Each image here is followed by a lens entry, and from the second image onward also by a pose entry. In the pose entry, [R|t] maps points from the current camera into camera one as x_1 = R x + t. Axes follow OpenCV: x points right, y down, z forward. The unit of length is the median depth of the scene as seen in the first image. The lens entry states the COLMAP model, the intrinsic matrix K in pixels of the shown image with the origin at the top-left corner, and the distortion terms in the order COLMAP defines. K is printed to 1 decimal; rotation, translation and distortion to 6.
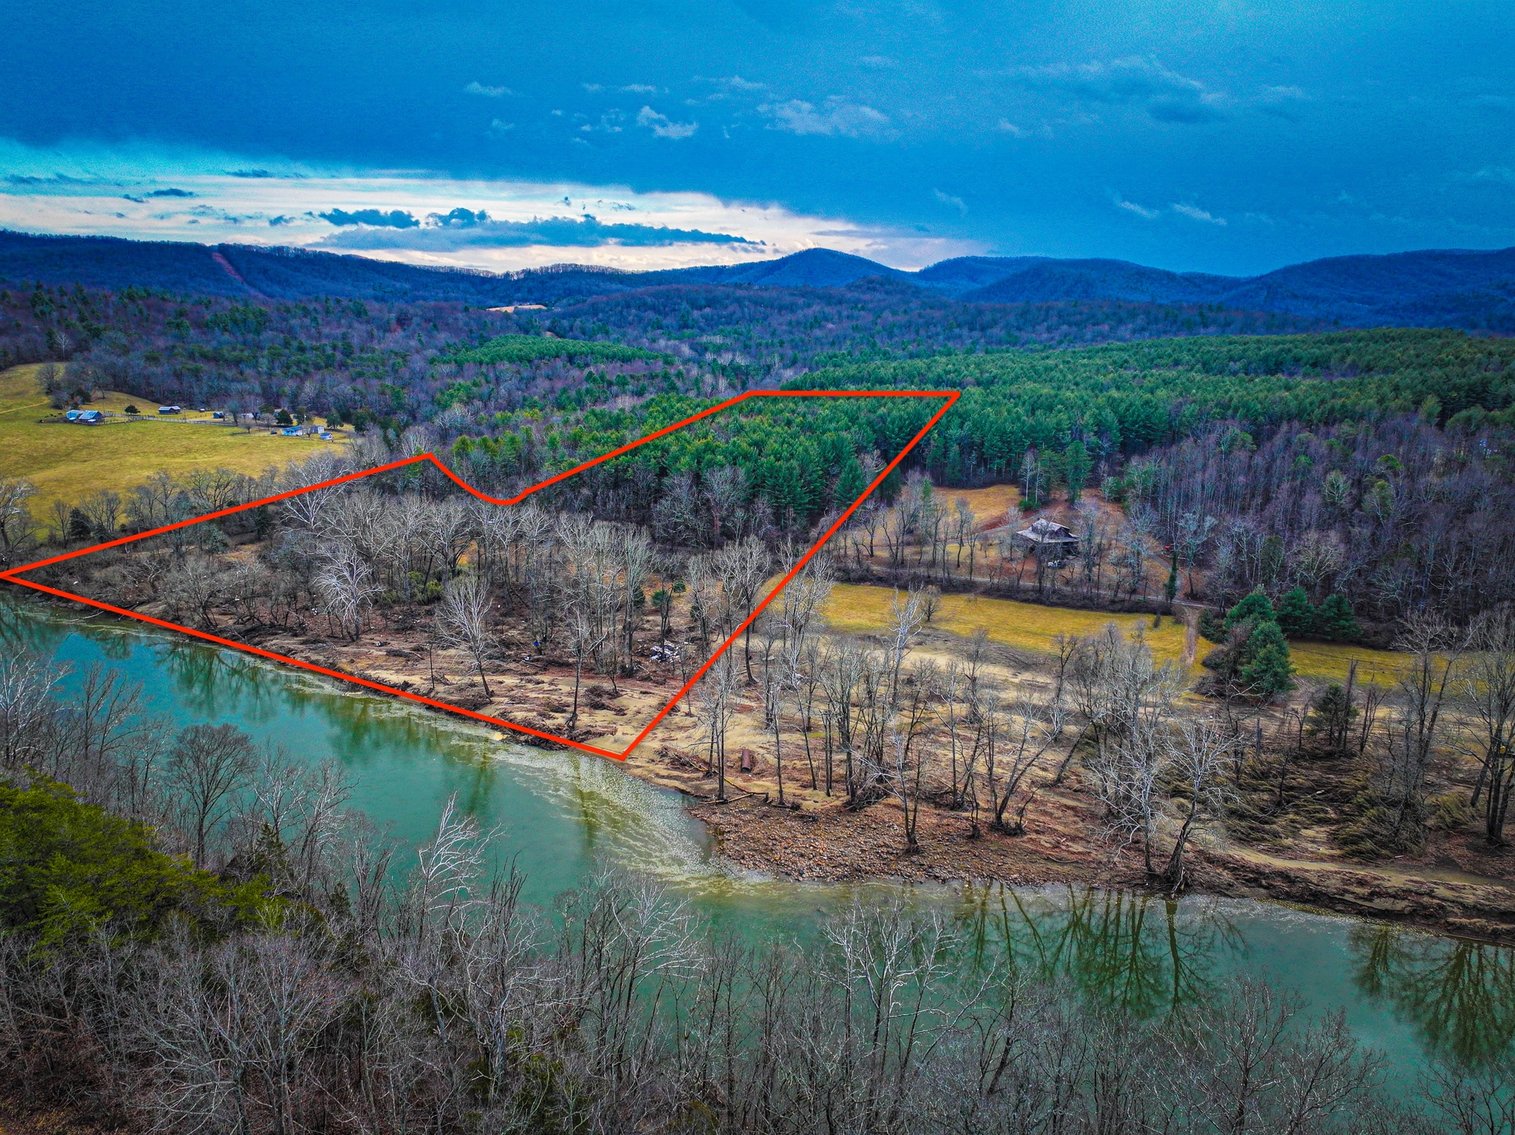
lens RADIAL K [[1060.7, 0, 759.0], [0, 1060.7, 575.5], [0, 0, 1]] dist [0.002191, 0.018933]
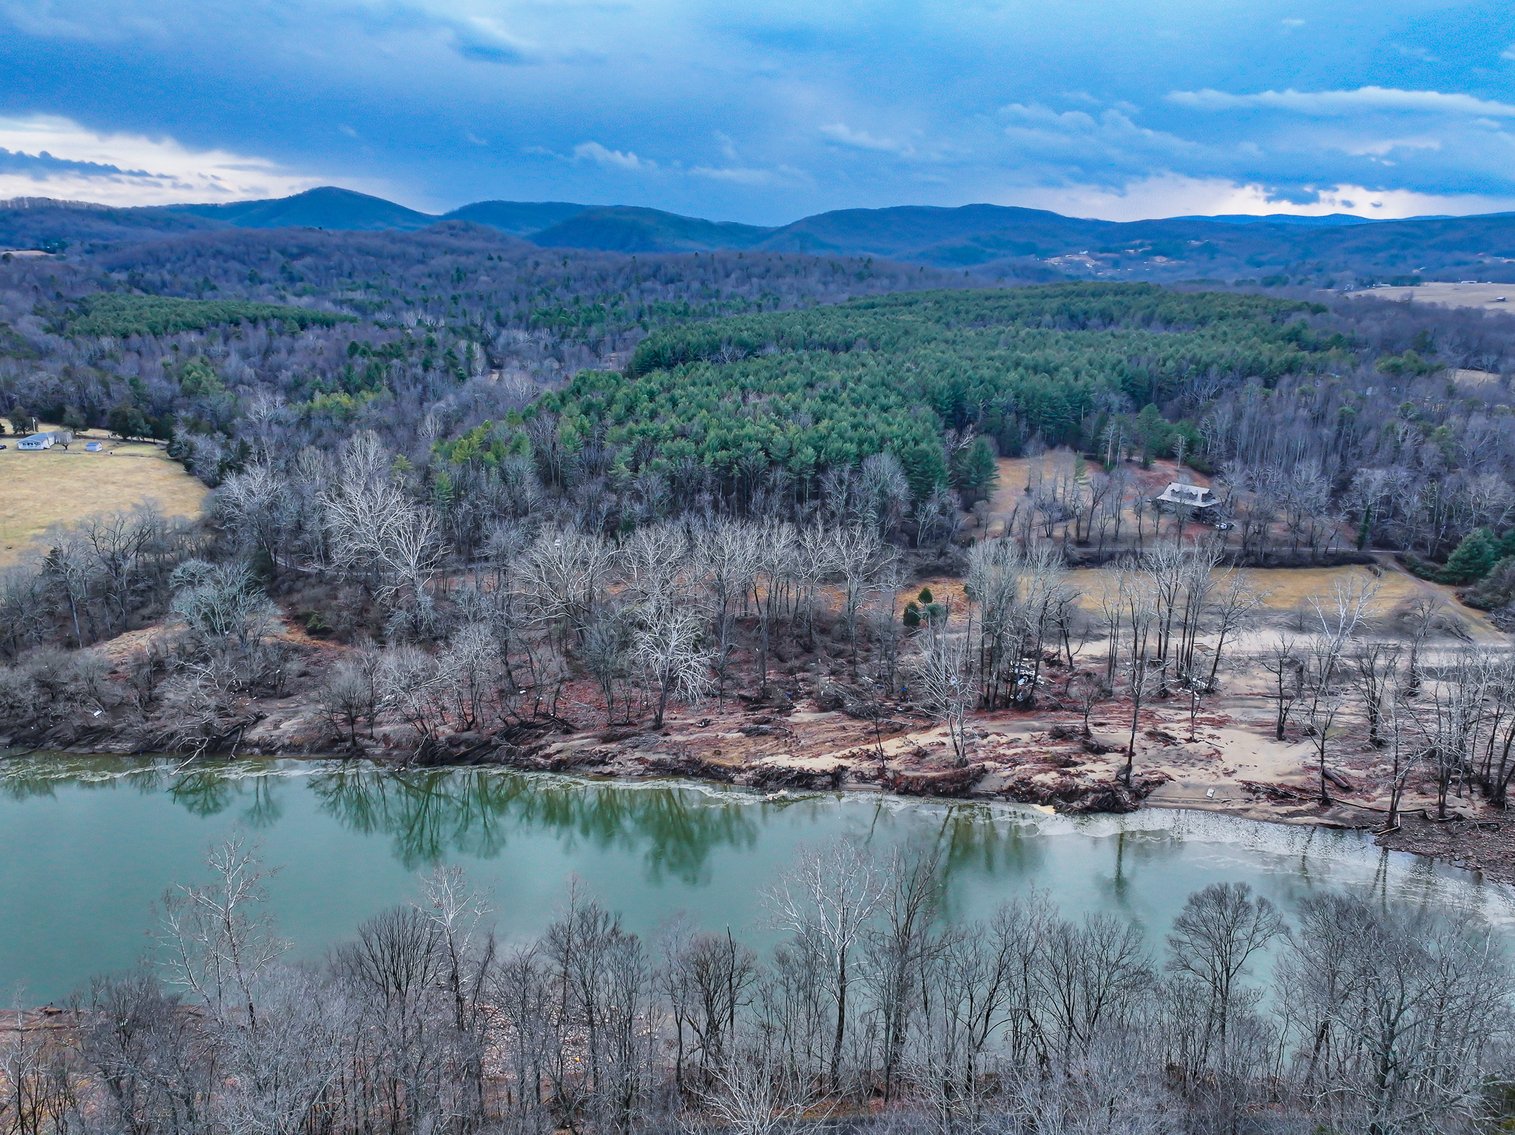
lens RADIAL K [[1060.7, 0, 759.9], [0, 1060.7, 570.3], [0, 0, 1]] dist [0.002191, 0.018933]
pose [[0.897026, -0.125817, 0.423691, -0.489139], [0.106997, 0.991929, 0.068027, -0.074043], [-0.428830, -0.015688, 0.903249, 0.212057]]
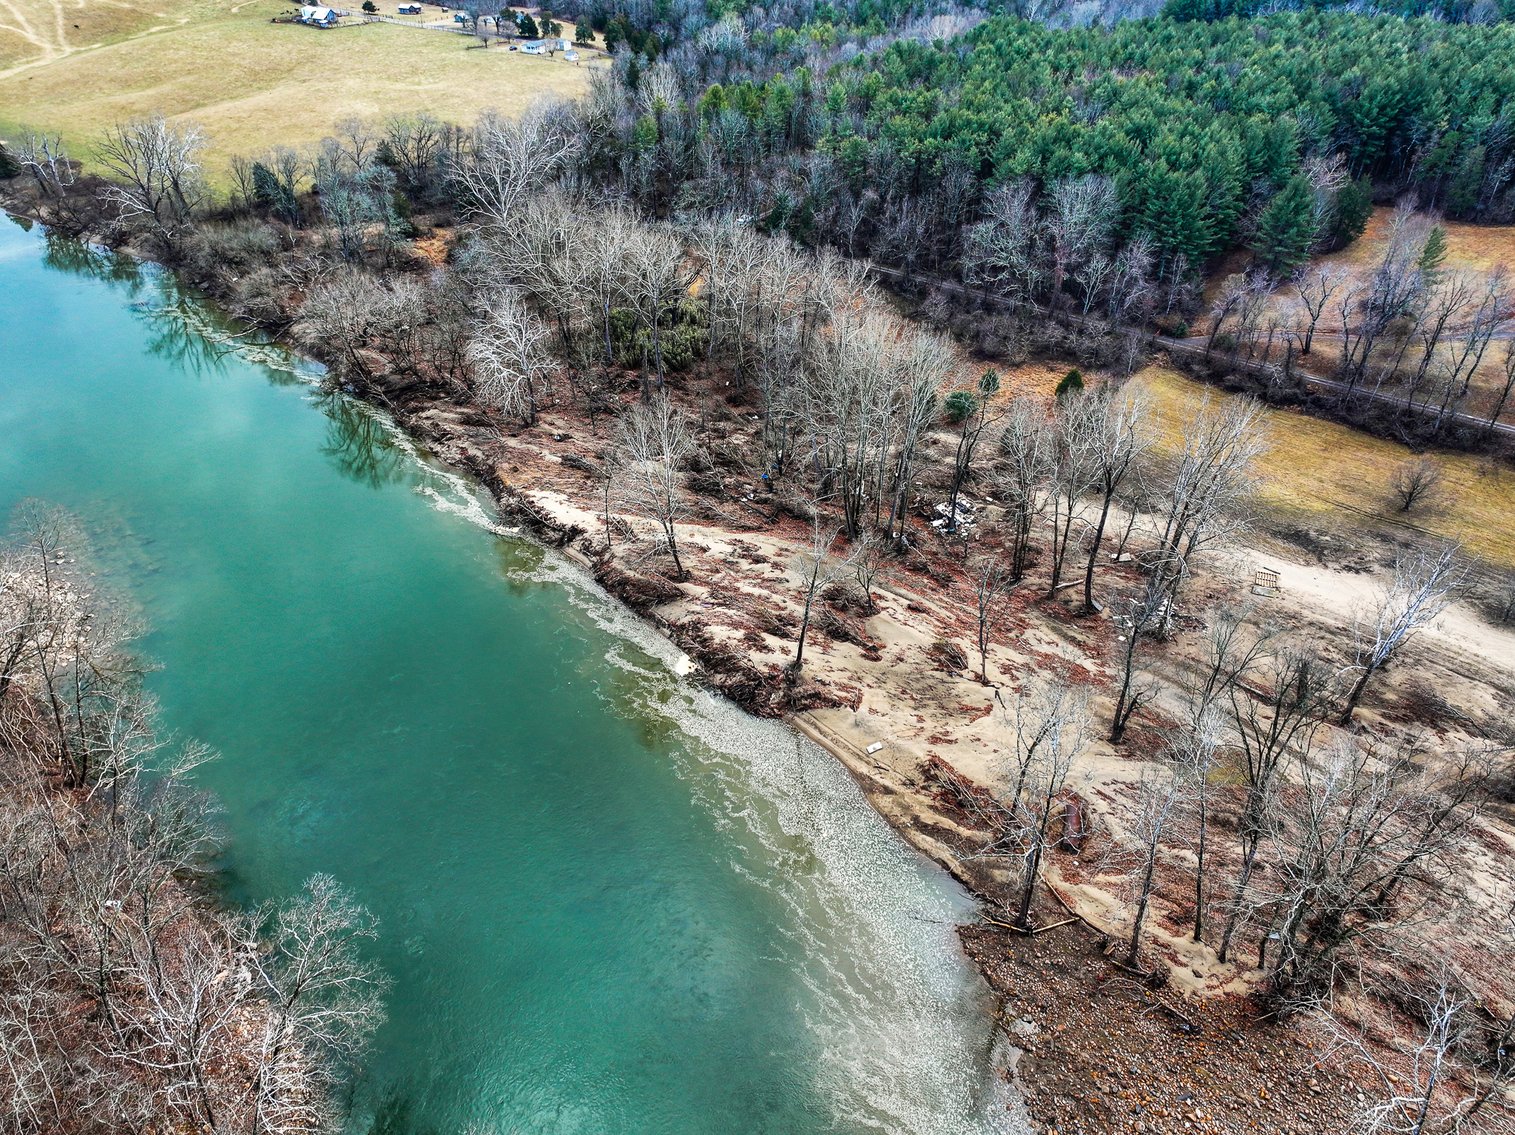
lens RADIAL K [[1060.7, 0, 765.8], [0, 1060.7, 564.3], [0, 0, 1]] dist [0.002191, 0.018933]
pose [[0.962991, 0.150704, -0.223464, -0.037413], [-0.067510, 0.937515, 0.341334, -0.084071], [0.260941, -0.313615, 0.912992, 0.271923]]
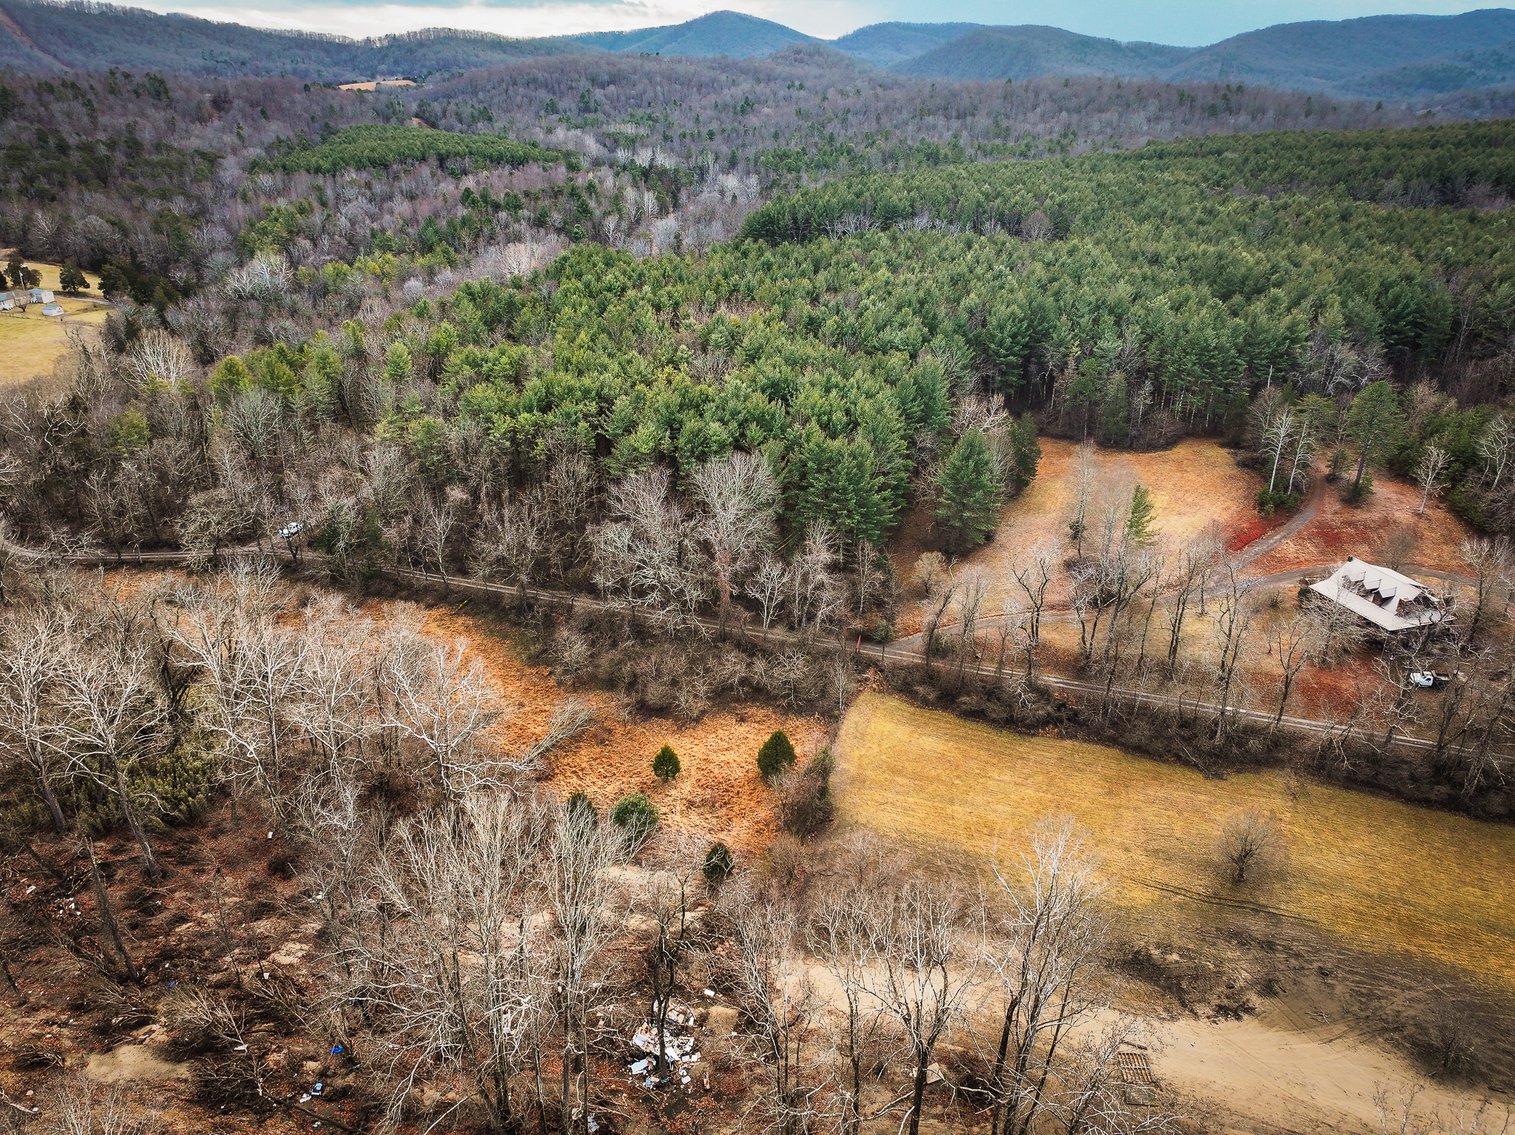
lens RADIAL K [[1060.7, 0, 763.7], [0, 1060.7, 560.4], [0, 0, 1]] dist [0.002191, 0.018933]
pose [[0.995792, -0.037494, 0.083619, -0.057568], [0.022141, 0.983873, 0.177491, -0.135435], [-0.088926, -0.174893, 0.980563, 0.465825]]
